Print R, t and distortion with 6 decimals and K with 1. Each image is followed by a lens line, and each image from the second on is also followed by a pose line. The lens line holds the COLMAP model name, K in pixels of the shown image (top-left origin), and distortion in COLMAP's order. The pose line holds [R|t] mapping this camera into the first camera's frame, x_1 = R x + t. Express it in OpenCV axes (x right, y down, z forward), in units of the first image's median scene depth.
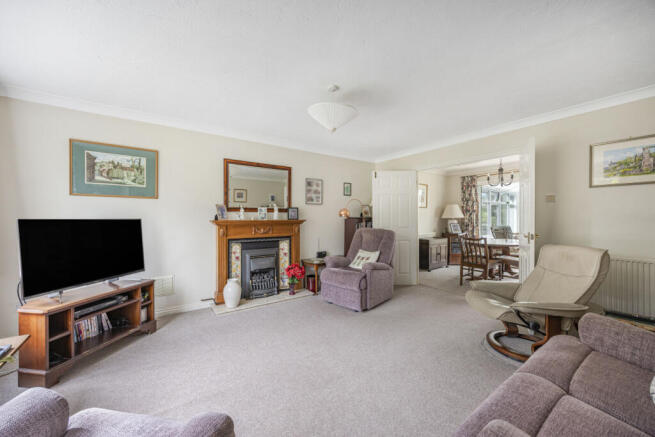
lens RADIAL K [[252.7, 0, 329.4], [0, 252.7, 216.4], [0, 0, 1]] dist [-0.016119, -0.000863]
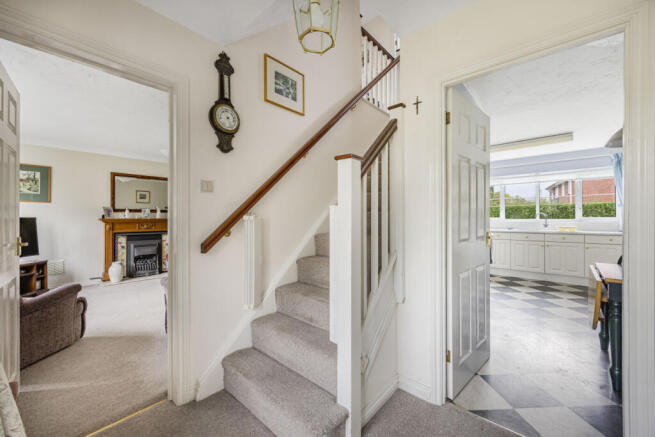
lens RADIAL K [[252.7, 0, 329.9], [0, 252.7, 214.9], [0, 0, 1]] dist [-0.016119, -0.000863]
pose [[0.970441, -0.000531, 0.241339, 0.376383], [0.001726, 0.999987, -0.004740, 0.003546], [-0.241333, 0.005017, 0.970429, -0.541729]]
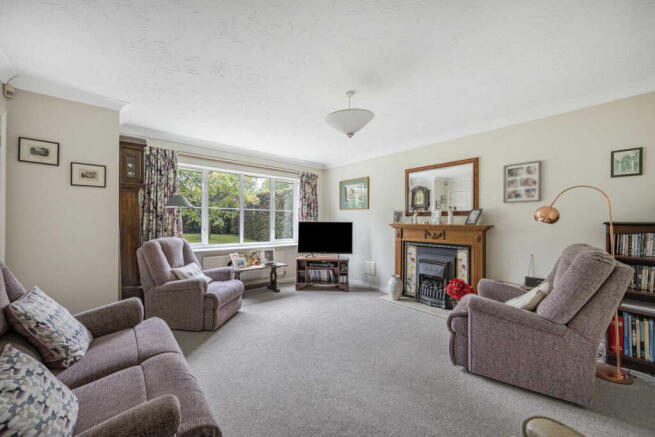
lens RADIAL K [[252.7, 0, 327.4], [0, 252.7, 222.2], [0, 0, 1]] dist [-0.016119, -0.000863]
pose [[0.063219, 0.000530, -0.998000, 0.686410], [-0.003124, 0.999995, 0.000334, 0.007299], [0.997995, 0.003096, 0.063220, 0.568932]]
